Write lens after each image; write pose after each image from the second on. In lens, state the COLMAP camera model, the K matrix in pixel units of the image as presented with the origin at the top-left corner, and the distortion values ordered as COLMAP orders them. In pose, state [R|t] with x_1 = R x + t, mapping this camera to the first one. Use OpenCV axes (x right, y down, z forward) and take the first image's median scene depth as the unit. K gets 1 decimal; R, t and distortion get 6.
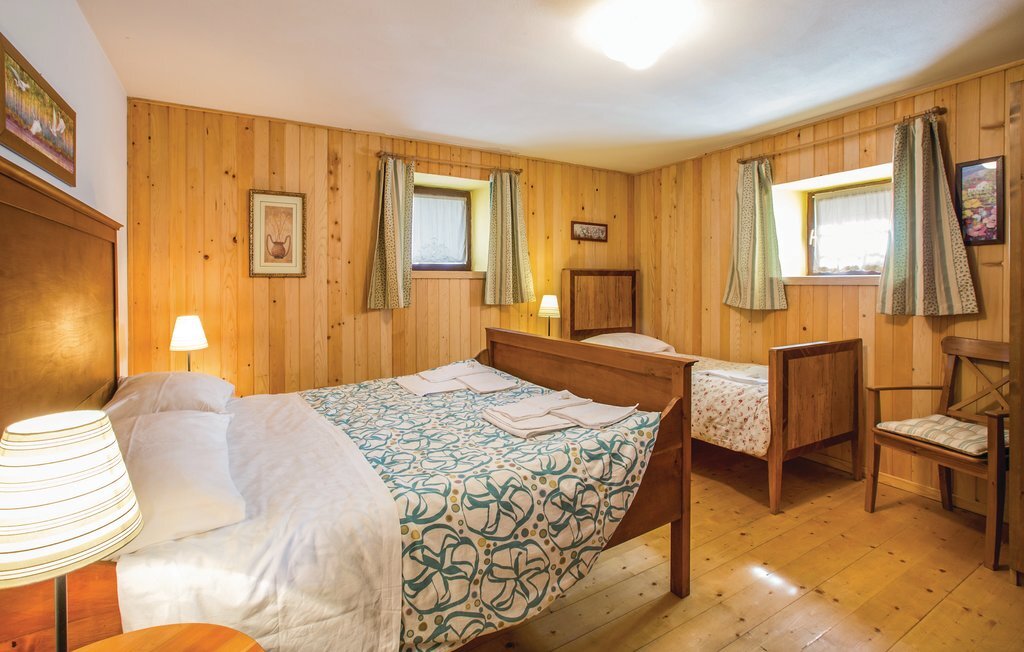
lens RADIAL K [[477.0, 0, 510.3], [0, 477.0, 306.9], [0, 0, 1]] dist [-0.000074, -0.000015]
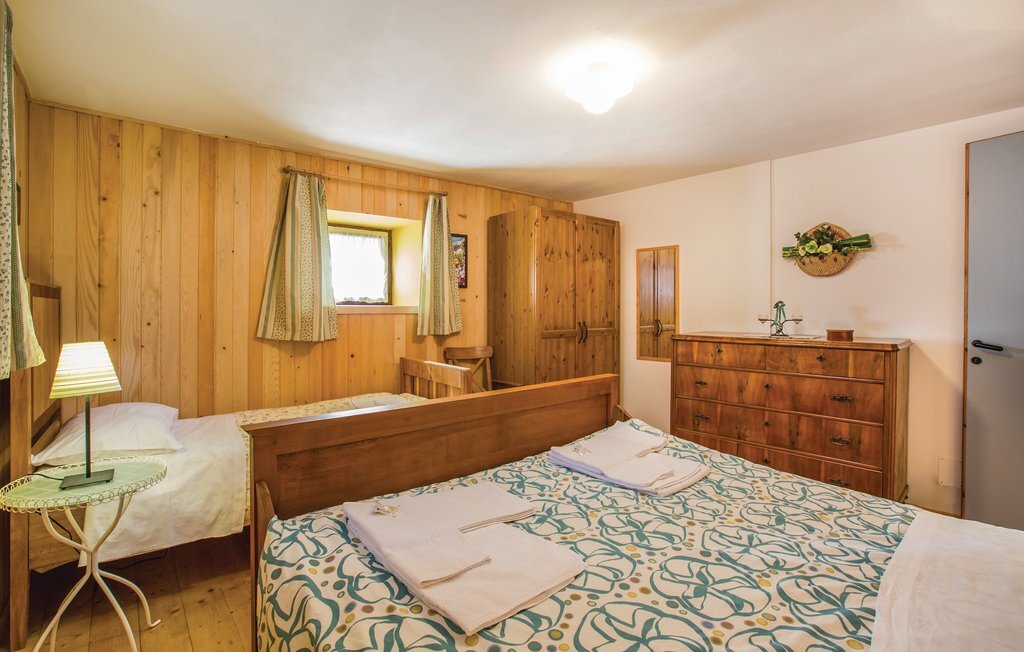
lens RADIAL K [[477.0, 0, 510.3], [0, 477.0, 306.9], [0, 0, 1]] dist [-0.000074, -0.000015]
pose [[-0.155831, -0.009473, 0.987738, -0.540902], [0.036608, 0.999212, 0.015359, -0.075426], [-0.987105, 0.038552, -0.155361, 0.962349]]
